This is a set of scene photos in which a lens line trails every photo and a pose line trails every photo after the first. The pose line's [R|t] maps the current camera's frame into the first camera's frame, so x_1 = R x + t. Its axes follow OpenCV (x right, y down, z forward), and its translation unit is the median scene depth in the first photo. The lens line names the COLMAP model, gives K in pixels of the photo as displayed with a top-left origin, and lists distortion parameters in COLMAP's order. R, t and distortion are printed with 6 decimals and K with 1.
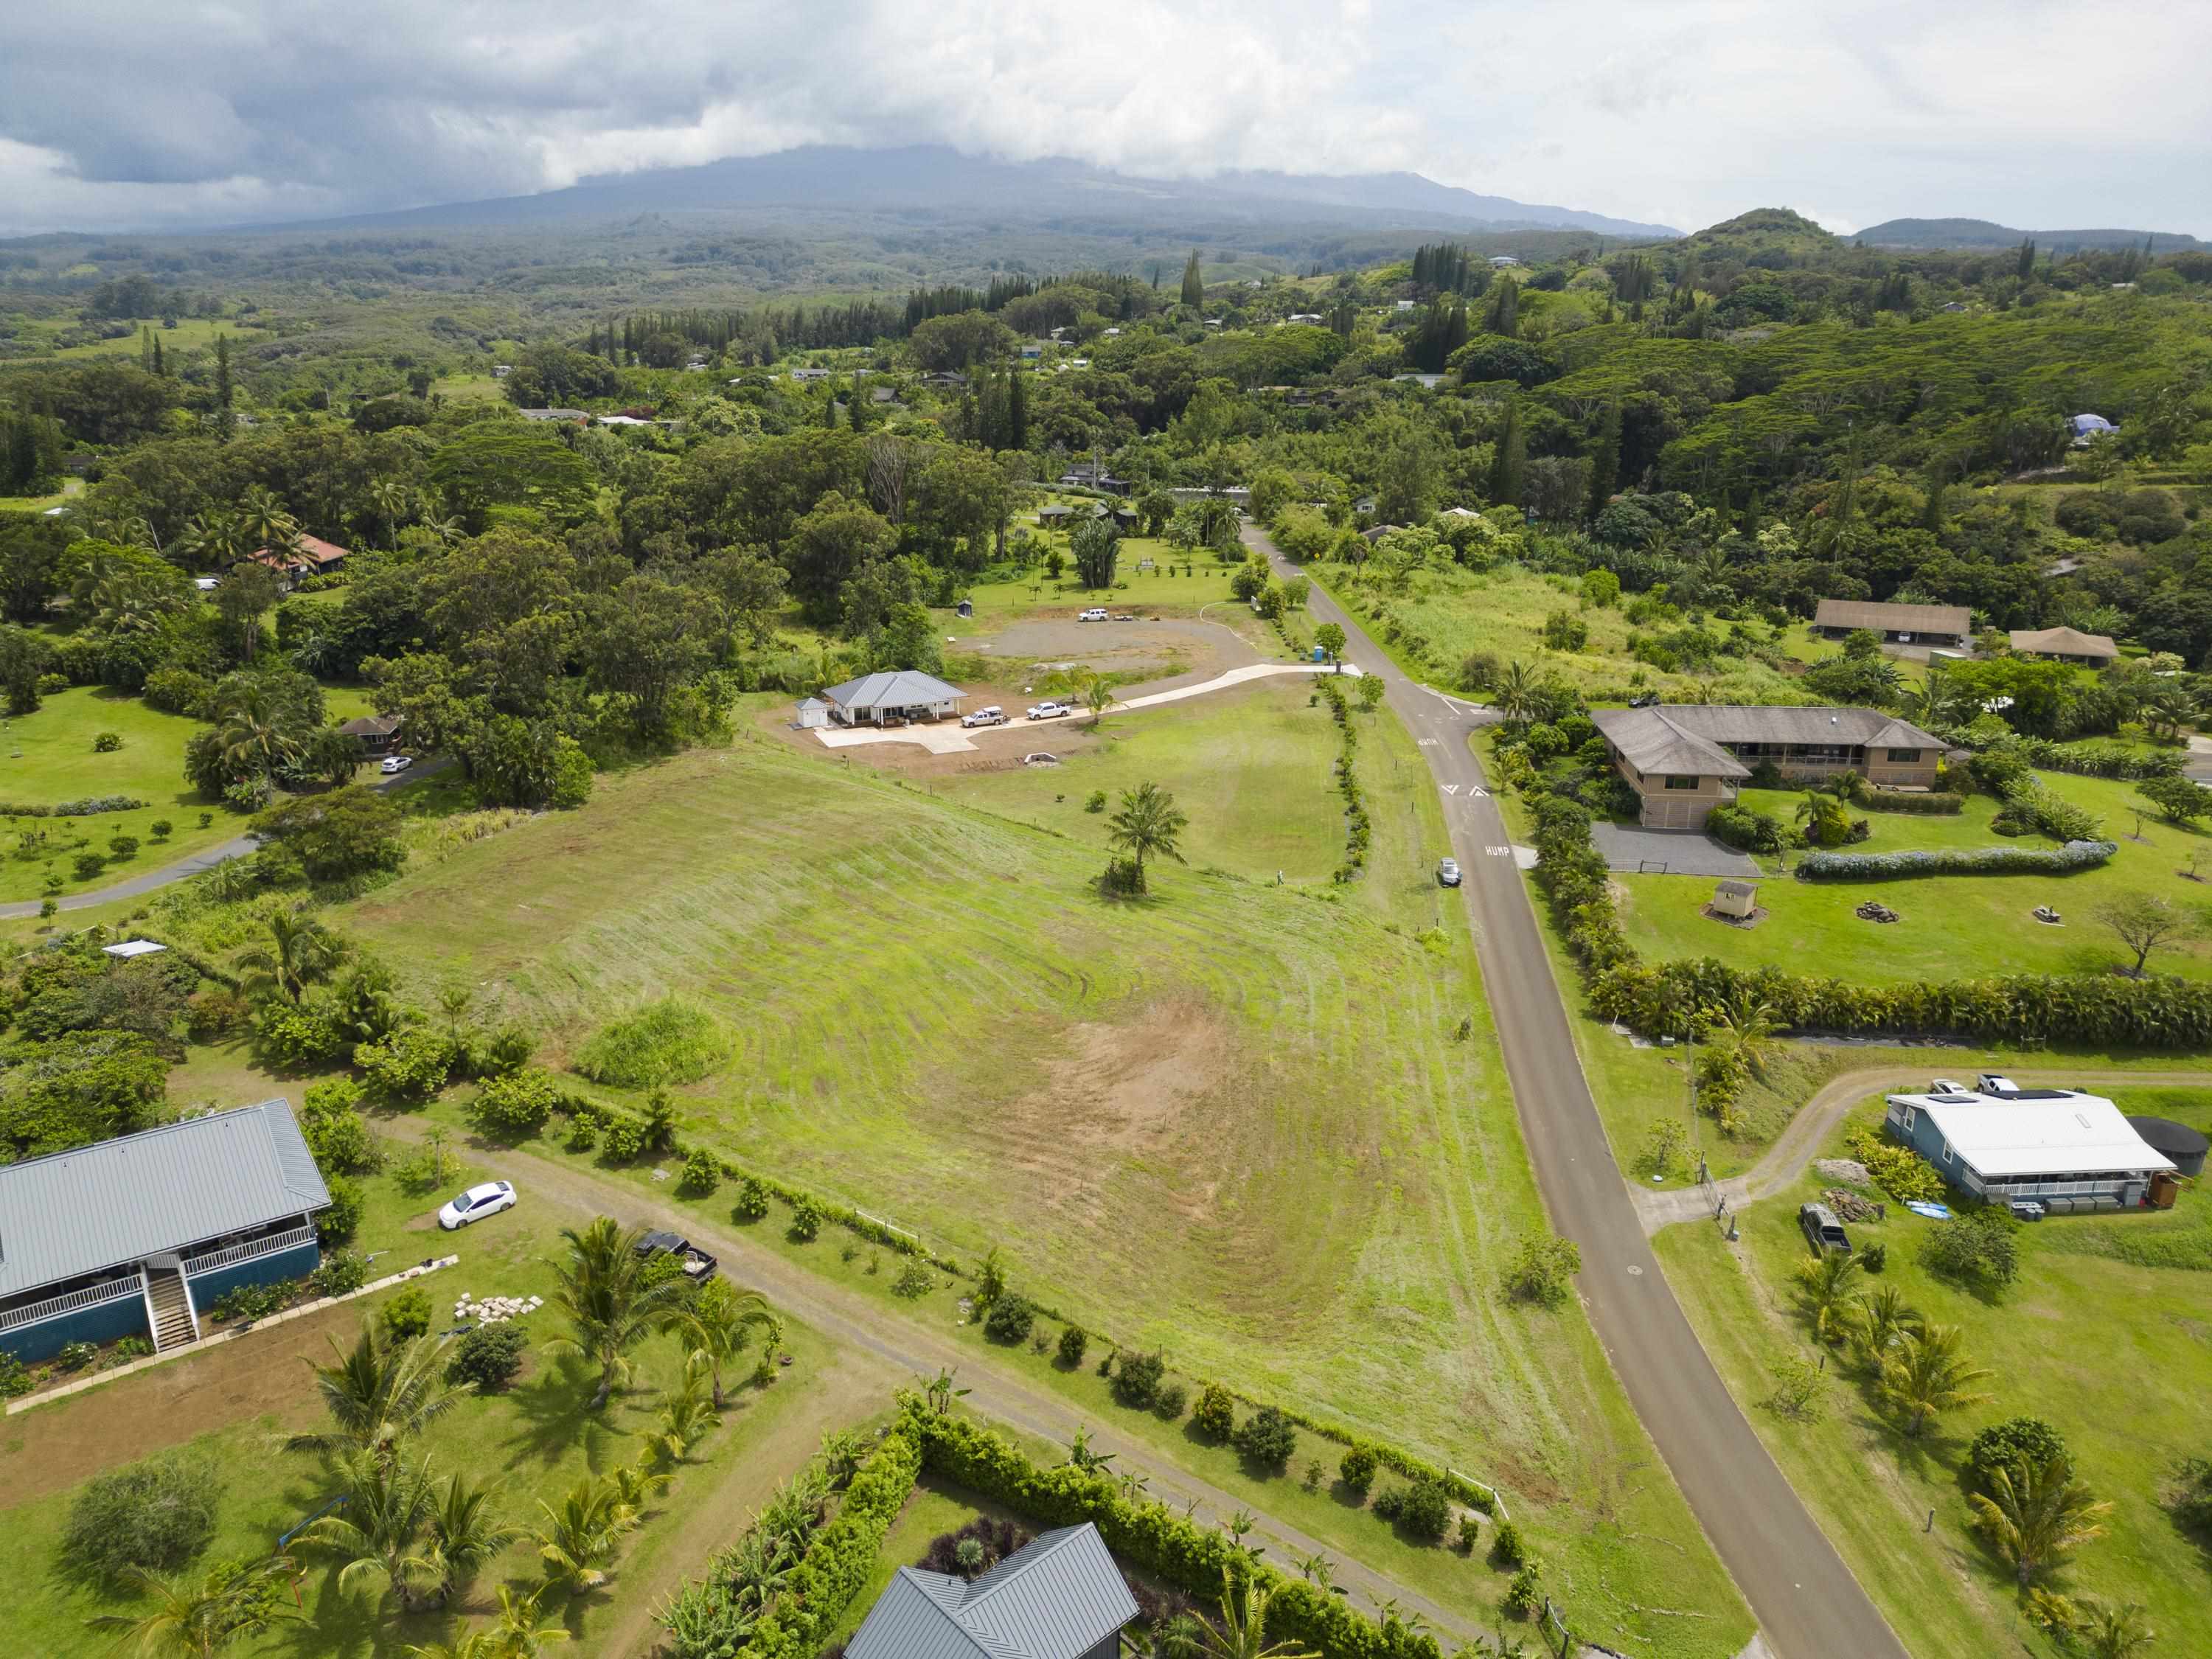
lens RADIAL K [[1539.1, 0, 1100.4], [0, 1539.1, 831.2], [0, 0, 1]] dist [0.064933, -0.063163]
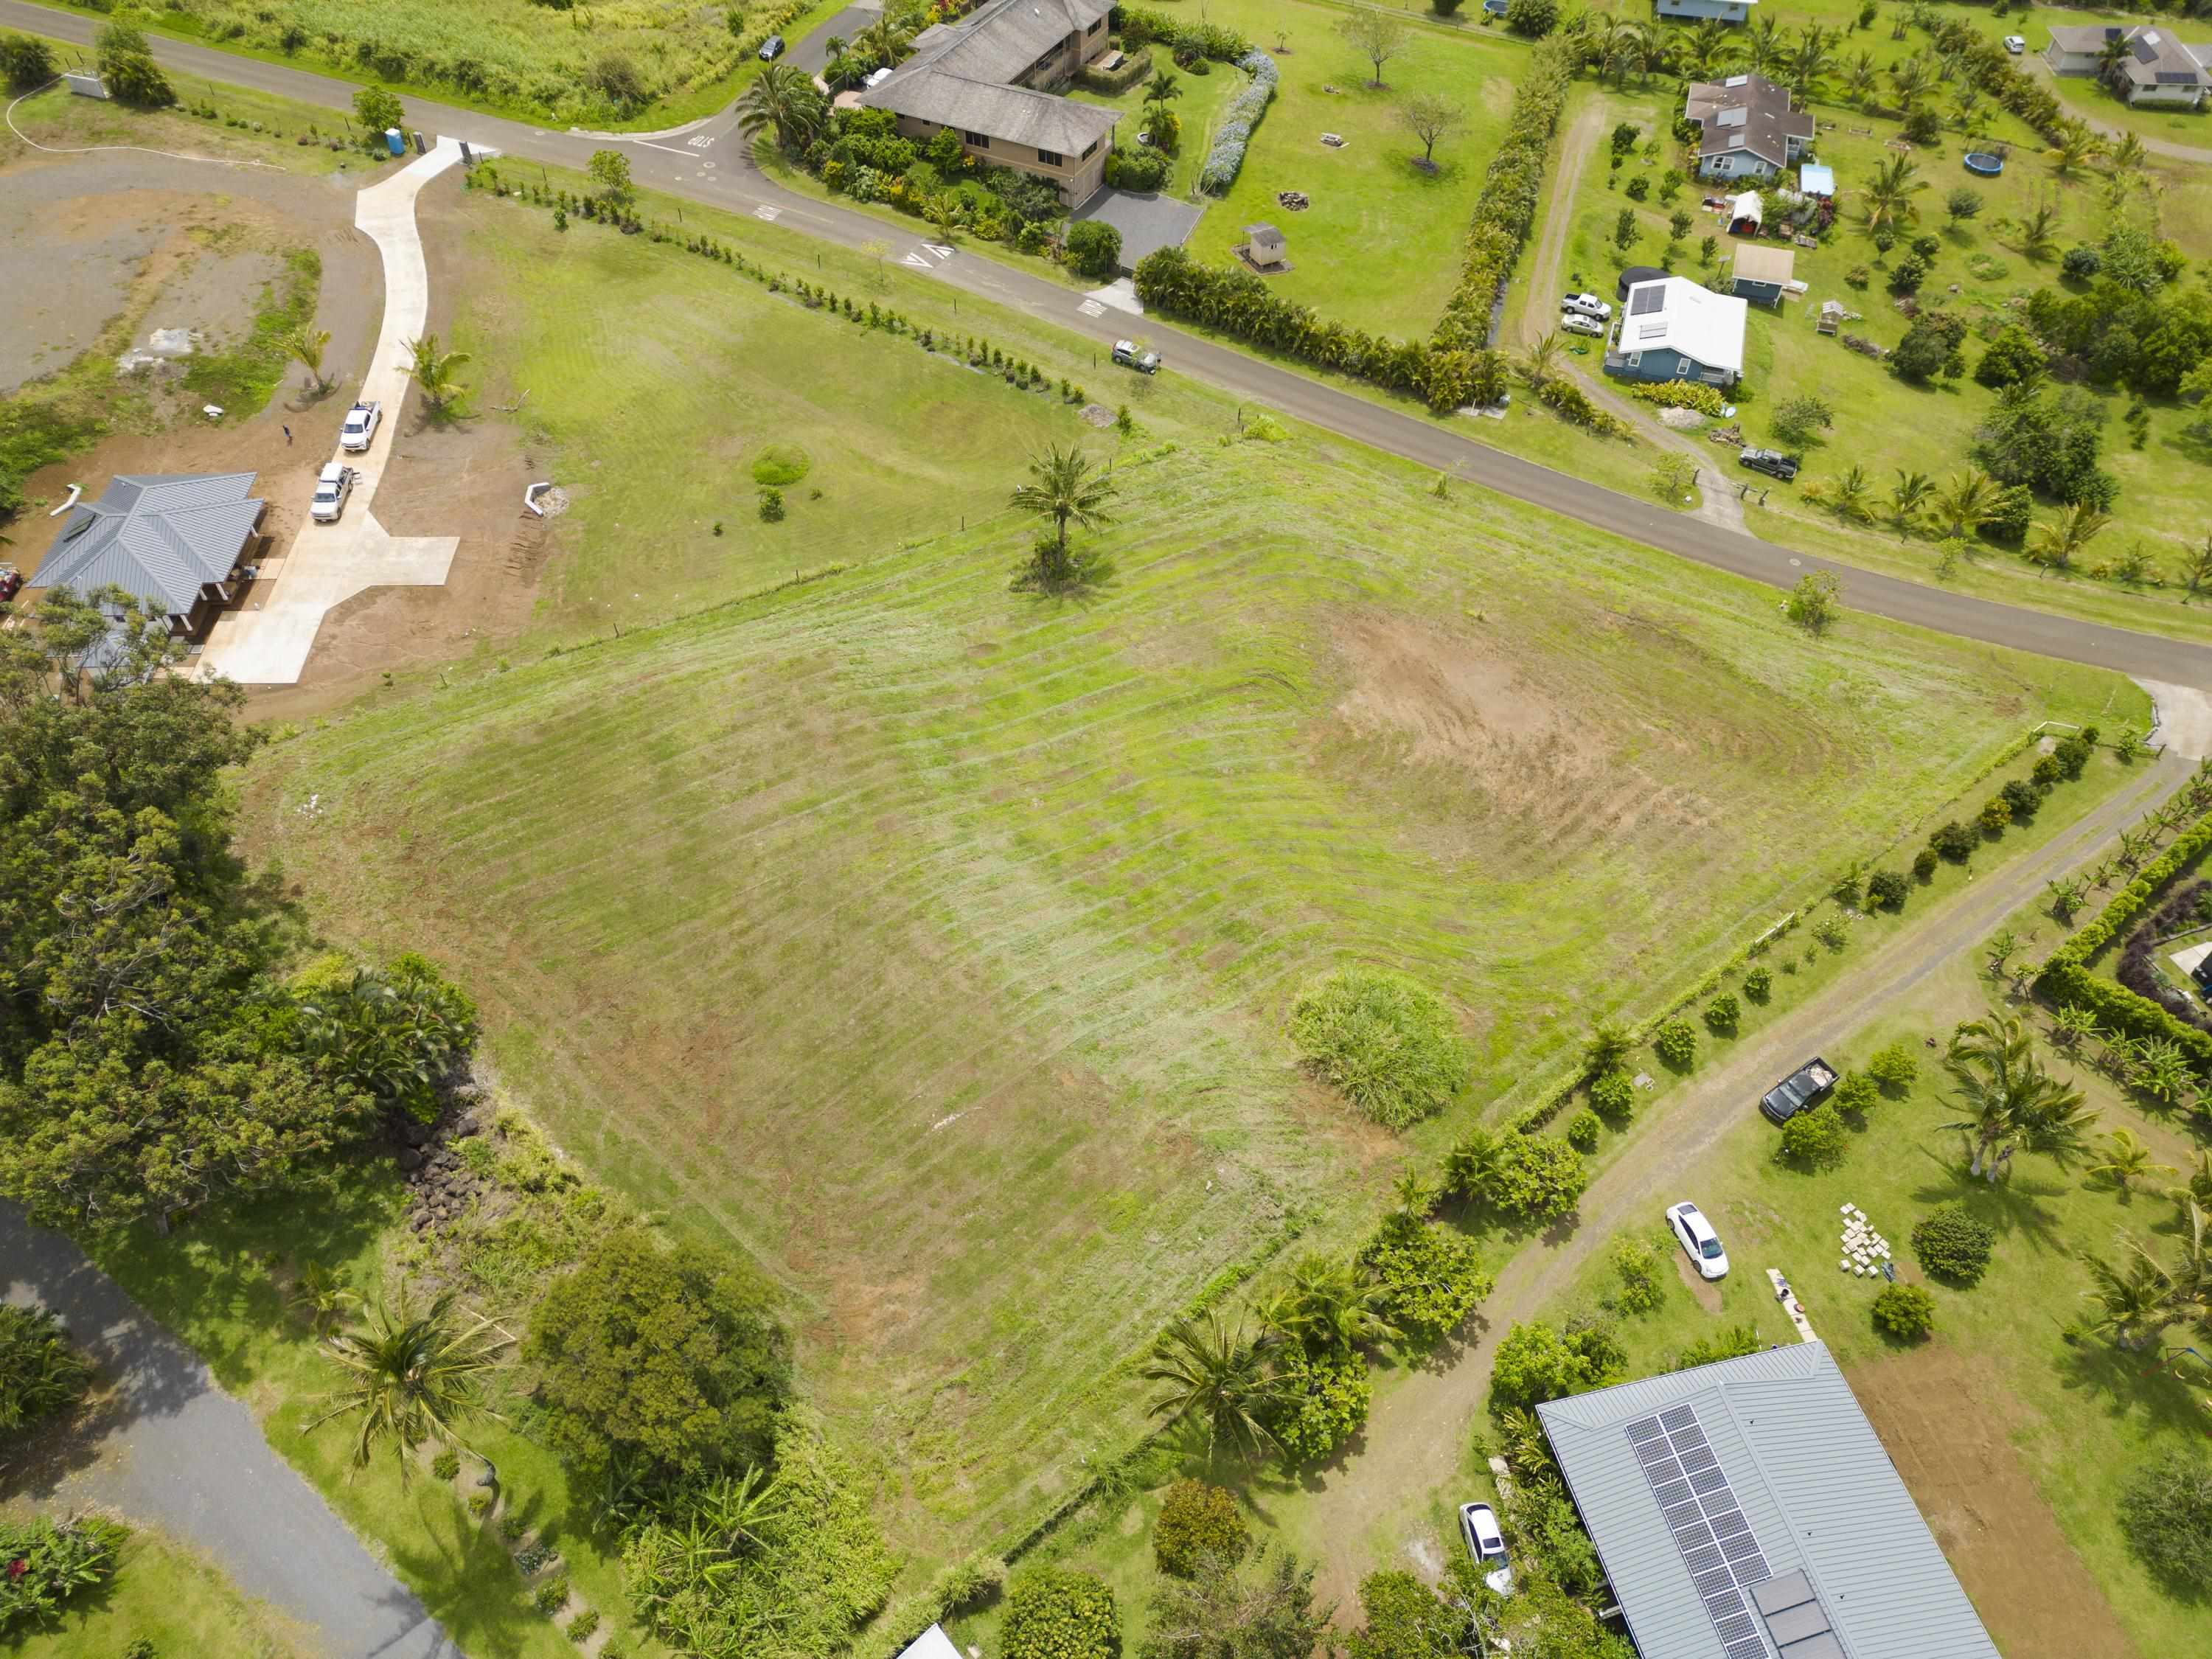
lens RADIAL K [[1539.1, 0, 1100.4], [0, 1539.1, 831.2], [0, 0, 1]] dist [0.064933, -0.063163]
pose [[0.374029, -0.694871, 0.614212, -0.487831], [0.272006, 0.715350, 0.643651, -0.327211], [-0.886631, -0.073675, 0.456571, 0.476349]]
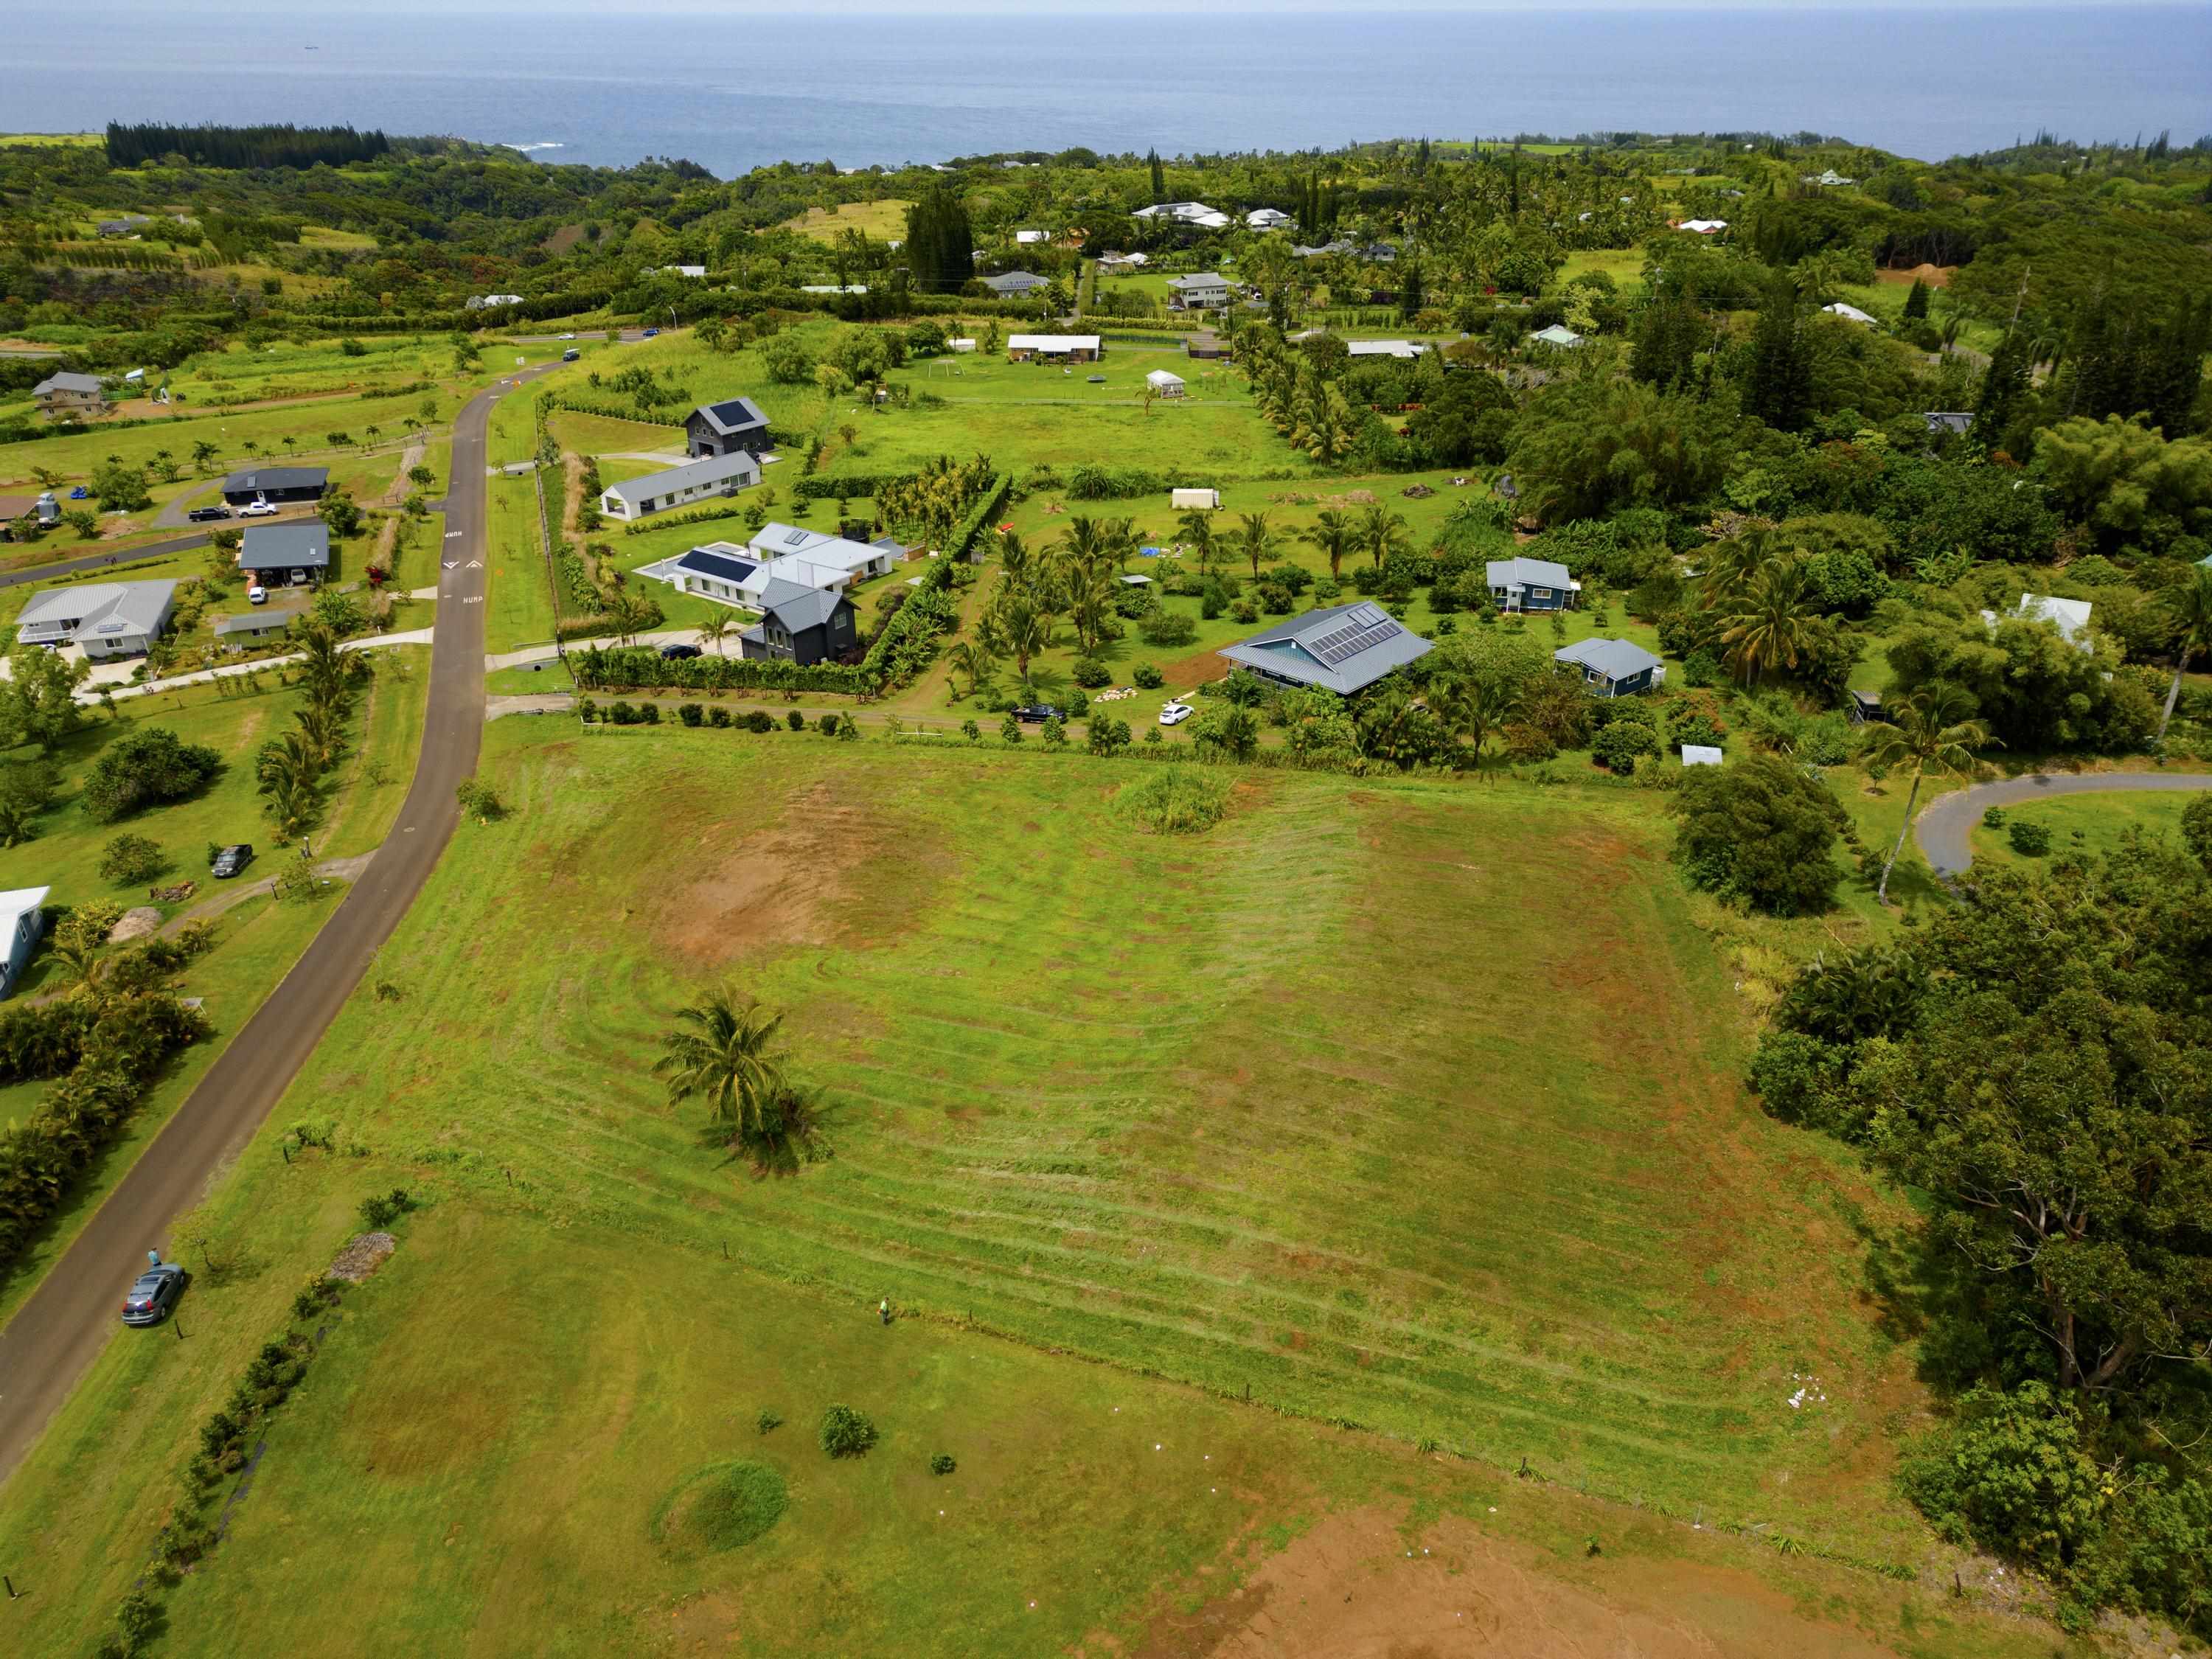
lens RADIAL K [[1539.1, 0, 1100.4], [0, 1539.1, 831.2], [0, 0, 1]] dist [0.064933, -0.063163]
pose [[-0.977680, 0.102283, -0.183520, -0.009892], [-0.059494, 0.702961, 0.708736, -0.414157], [0.201499, 0.703836, -0.681186, 1.123227]]
